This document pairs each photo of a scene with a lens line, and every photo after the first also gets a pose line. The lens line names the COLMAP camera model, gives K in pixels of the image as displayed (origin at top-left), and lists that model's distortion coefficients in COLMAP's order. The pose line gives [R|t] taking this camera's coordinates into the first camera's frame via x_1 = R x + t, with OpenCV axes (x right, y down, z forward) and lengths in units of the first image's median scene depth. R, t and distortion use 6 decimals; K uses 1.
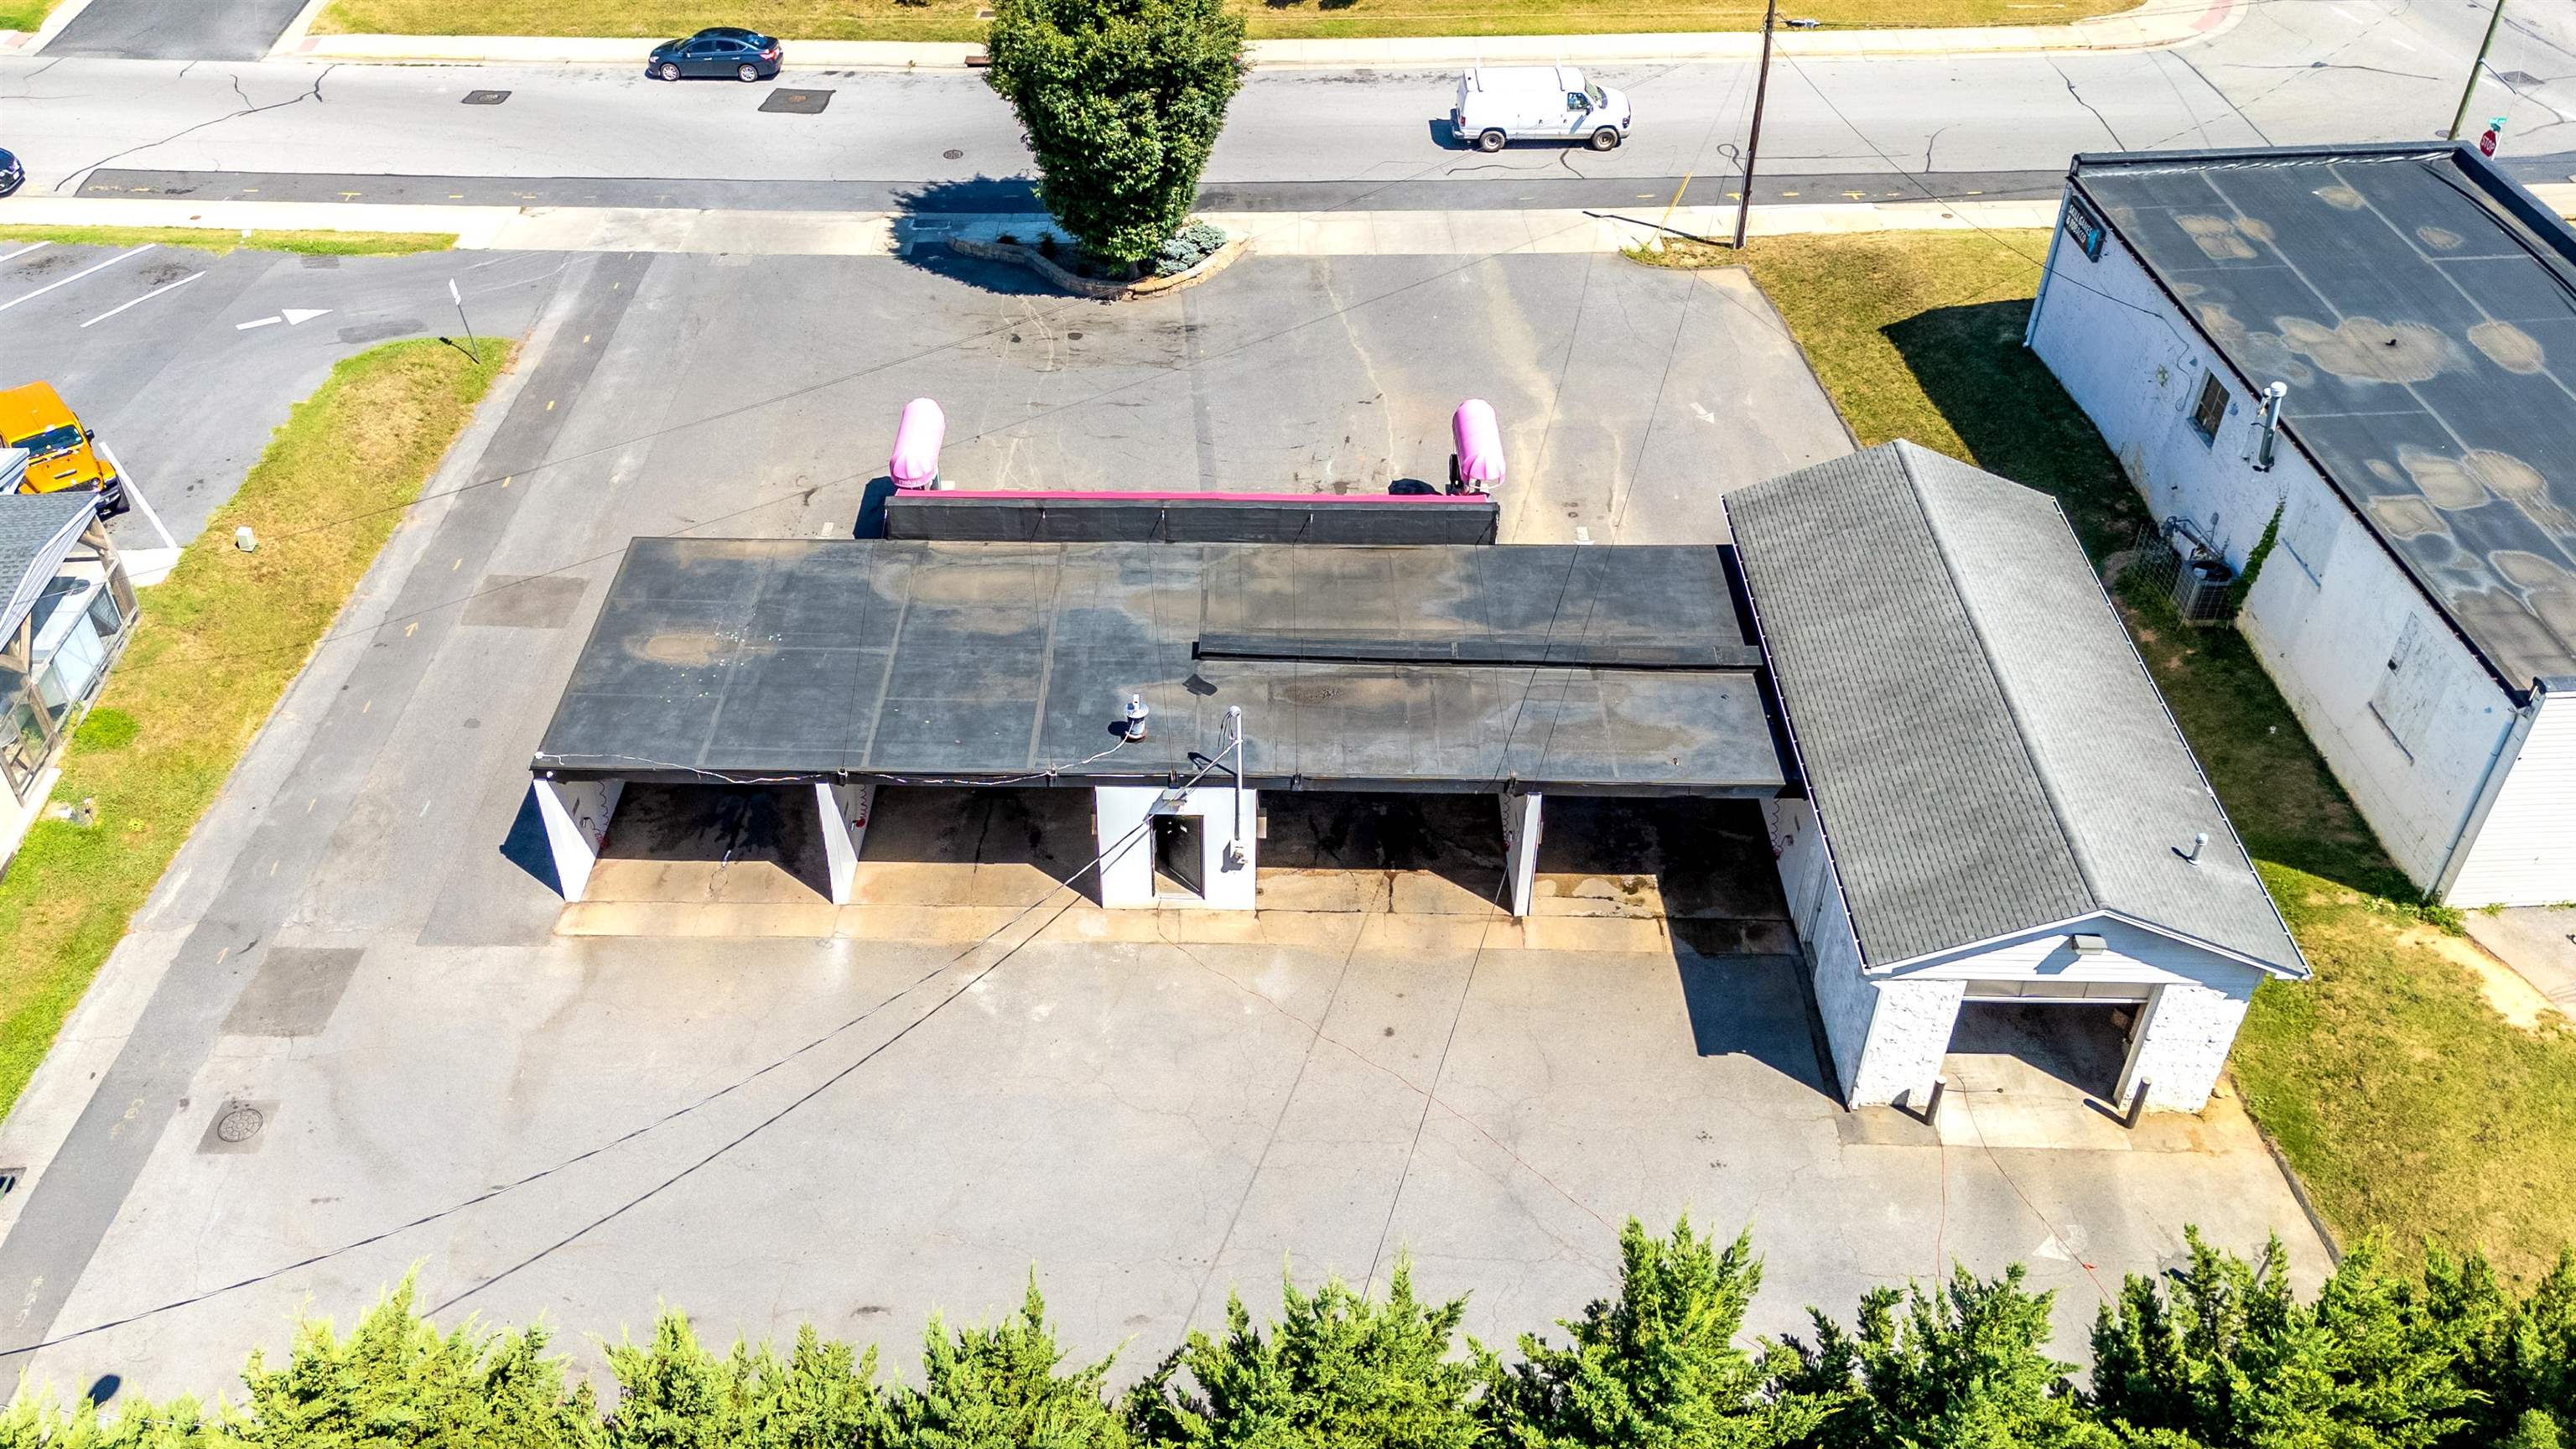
lens RADIAL K [[2065.3, 0, 1177.0], [0, 2065.3, 634.7], [0, 0, 1]] dist [0.086895, -0.084554]
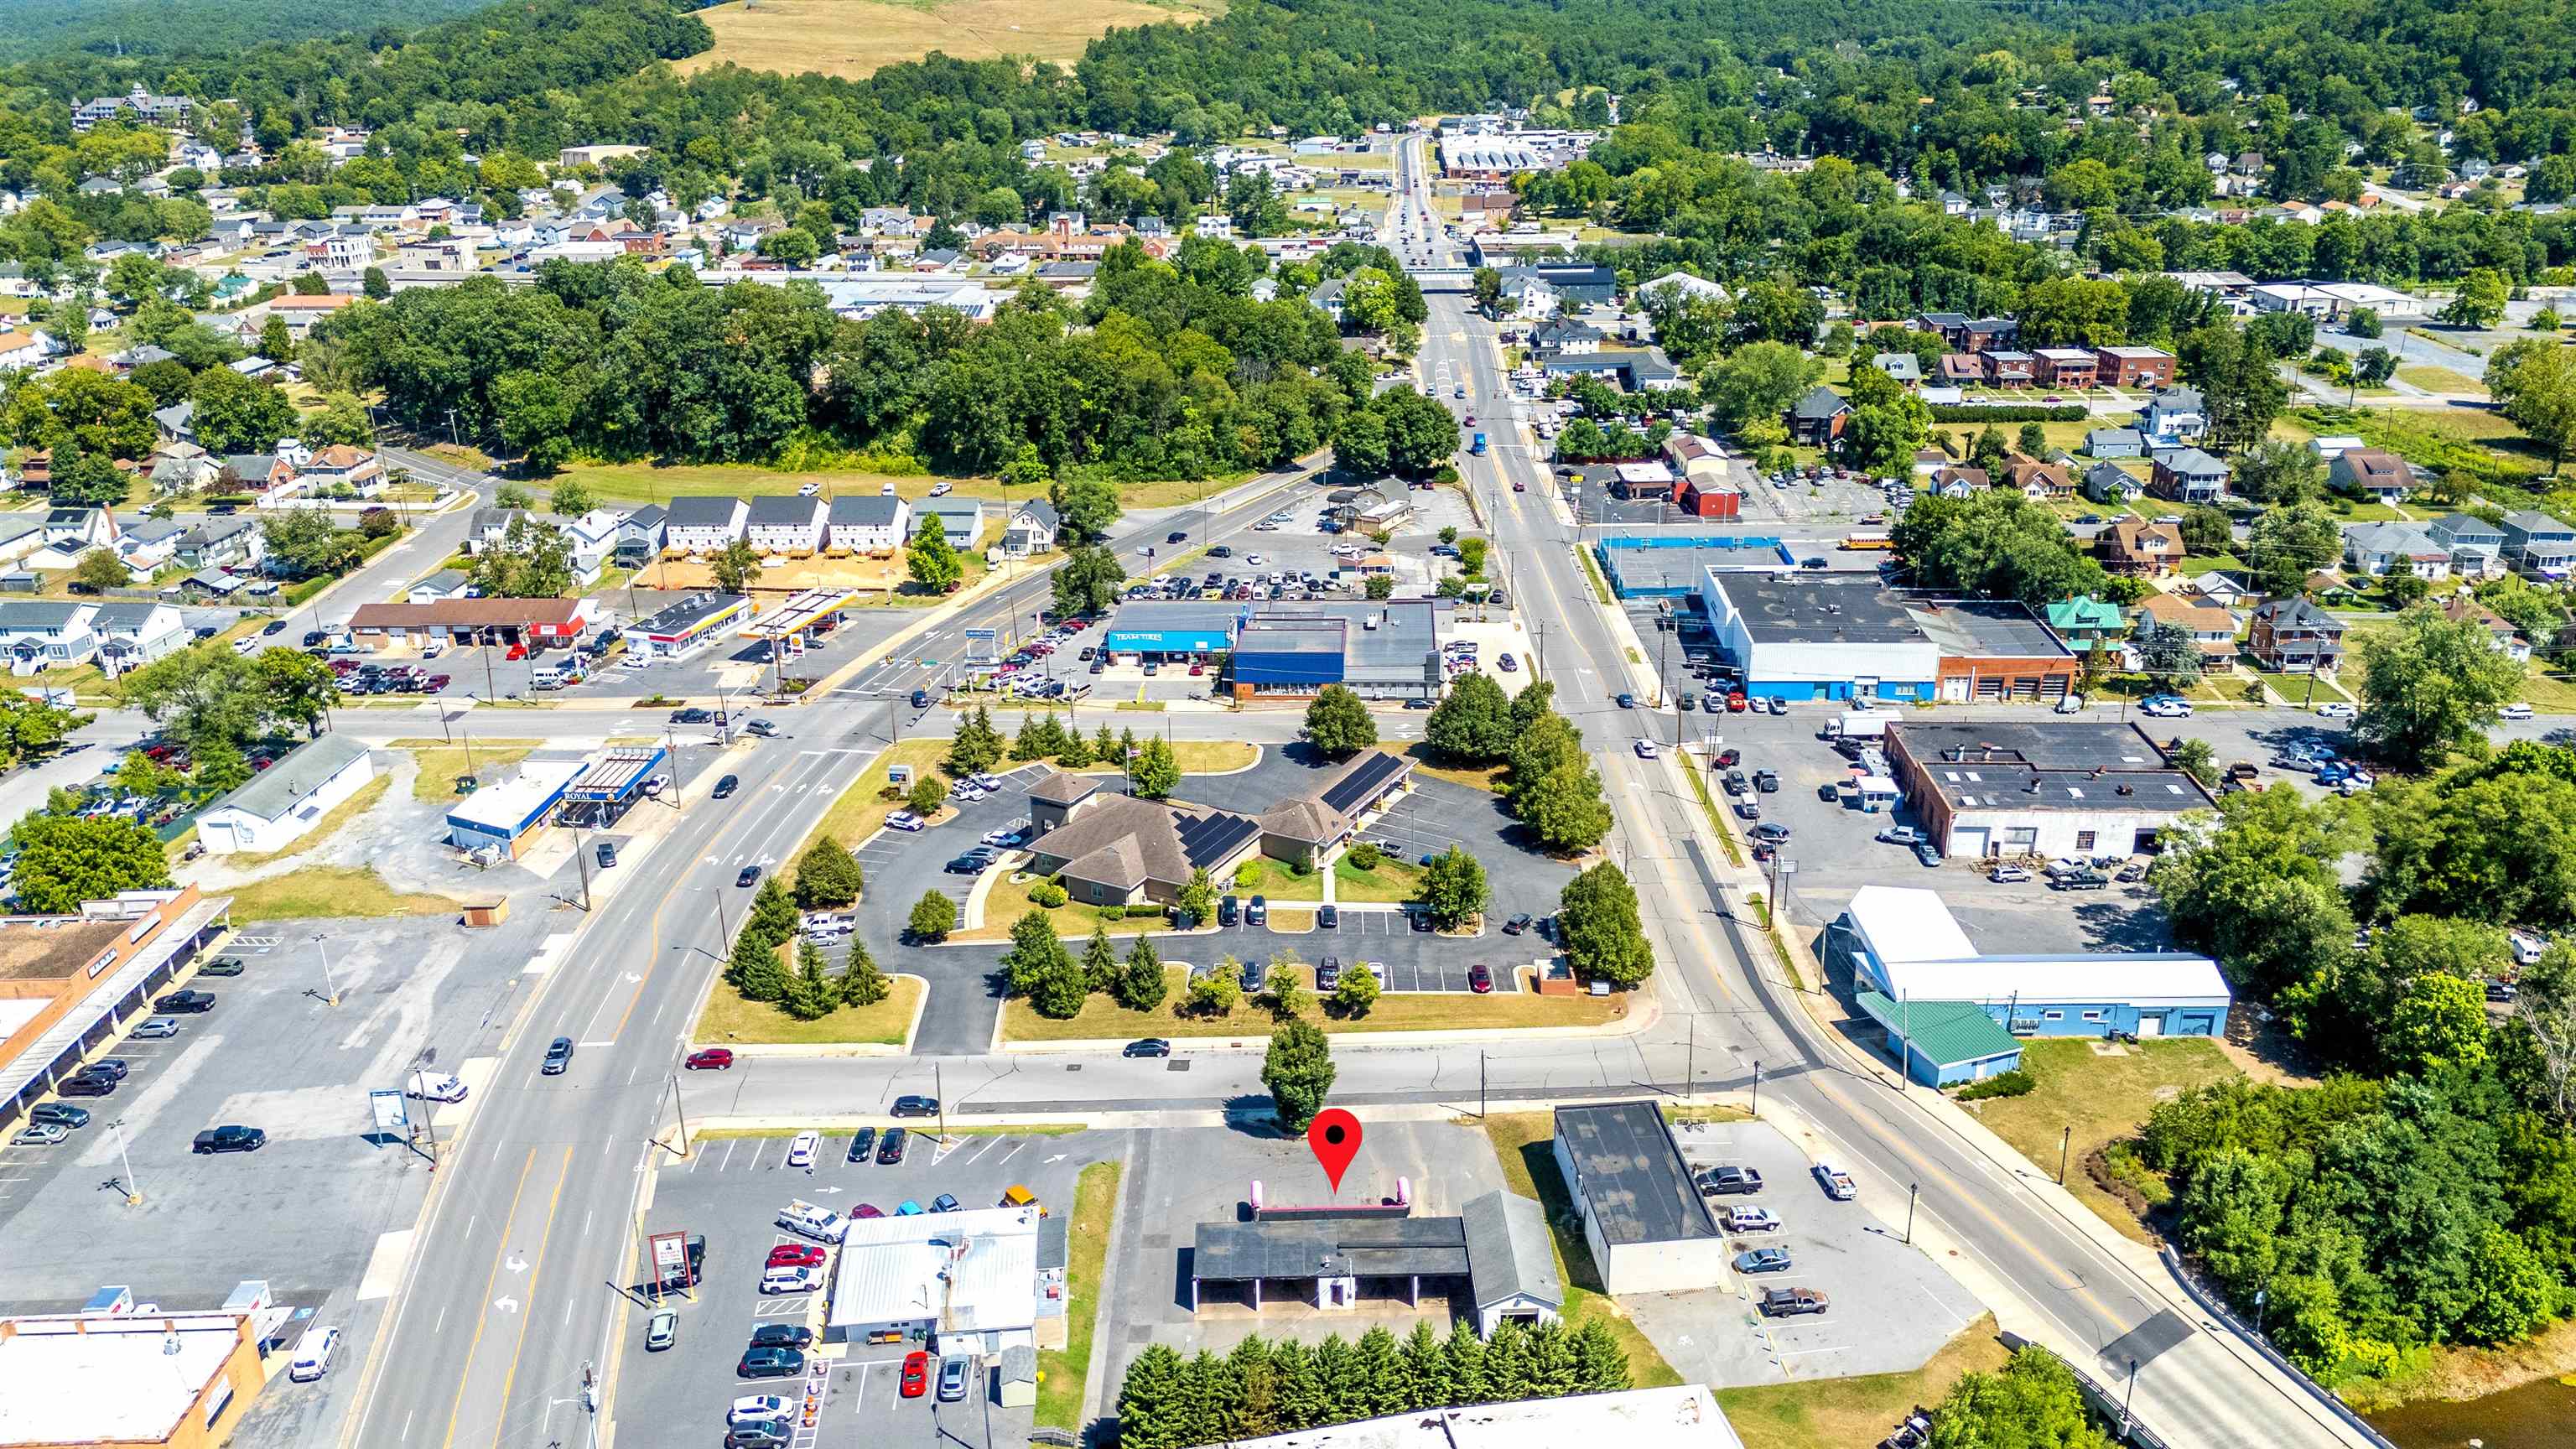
lens RADIAL K [[1898.2, 0, 1298.1], [0, 1898.2, 732.0], [0, 0, 1]] dist [0.102735, -0.135911]
pose [[0.997946, -0.017447, 0.061636, -0.257367], [0.033515, 0.962201, -0.270270, 0.042862], [-0.054590, 0.271781, 0.960810, -2.654049]]
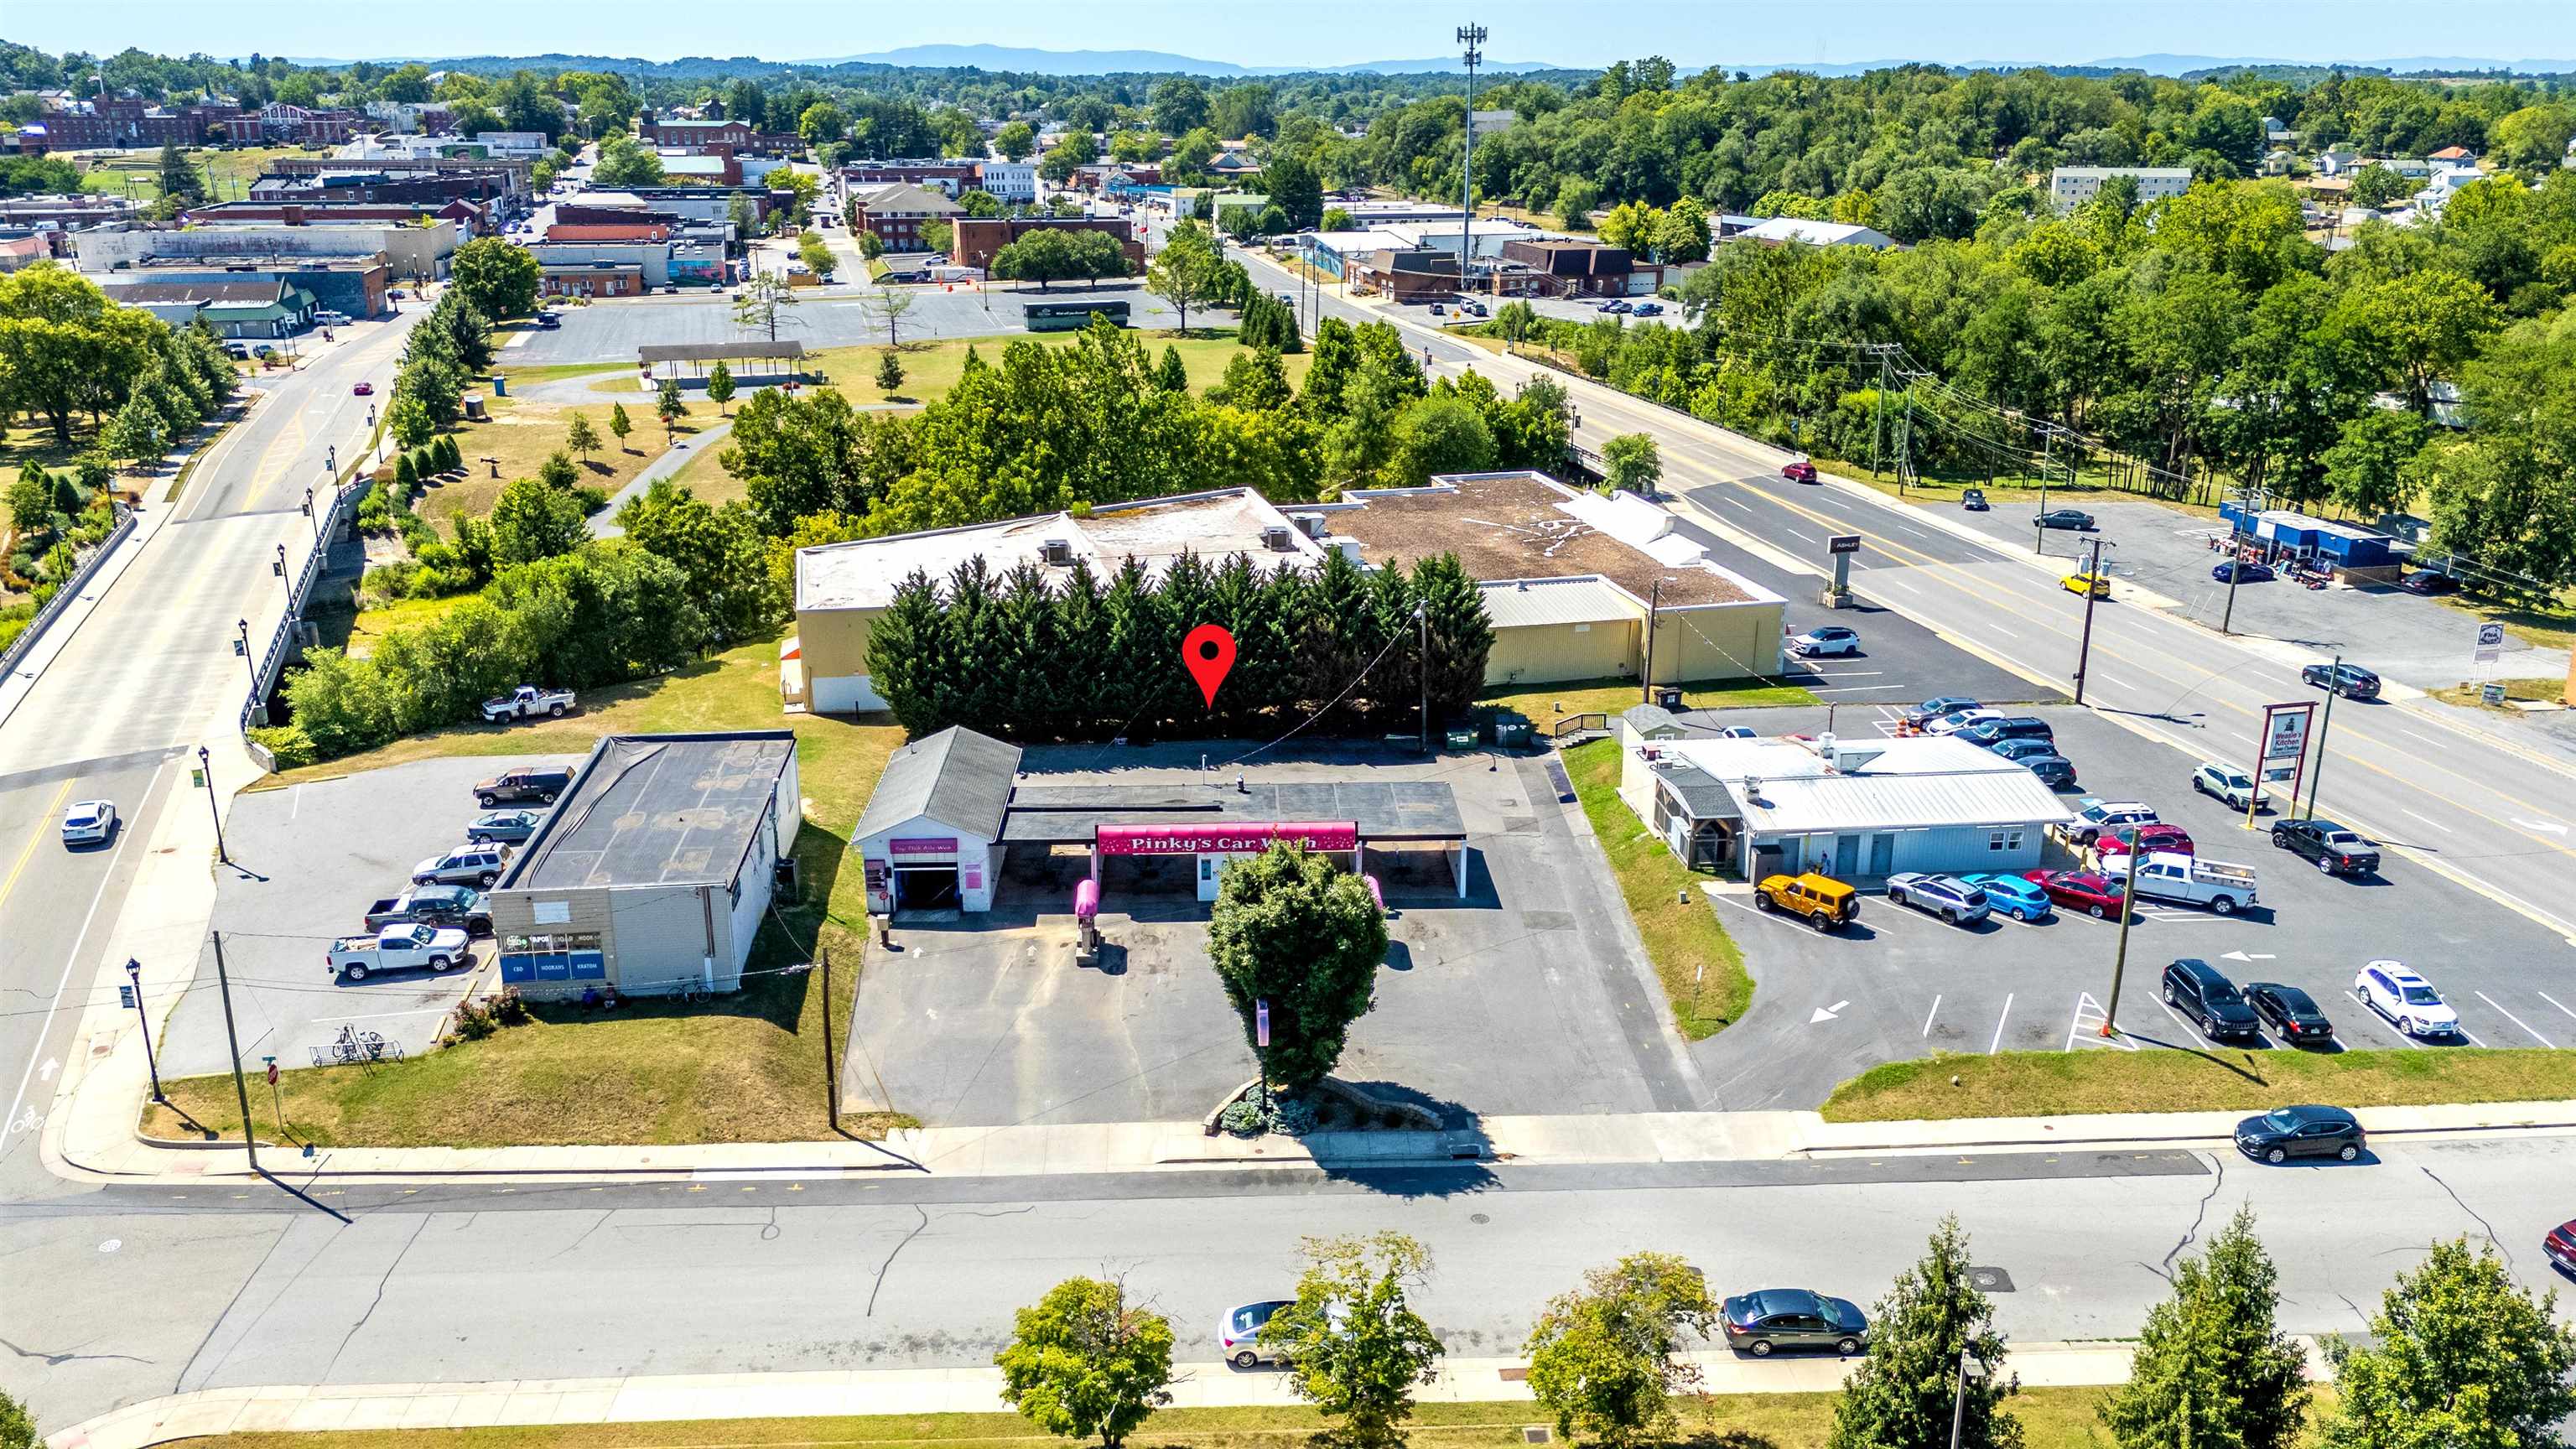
lens RADIAL K [[1992.8, 0, 1307.4], [0, 1992.8, 722.6], [0, 0, 1]] dist [0.094386, -0.128841]
pose [[-0.996070, 0.042064, -0.077948, 0.077257], [-0.039629, 0.575402, 0.816910, -1.764844], [0.079214, 0.816789, -0.571473, 1.974399]]
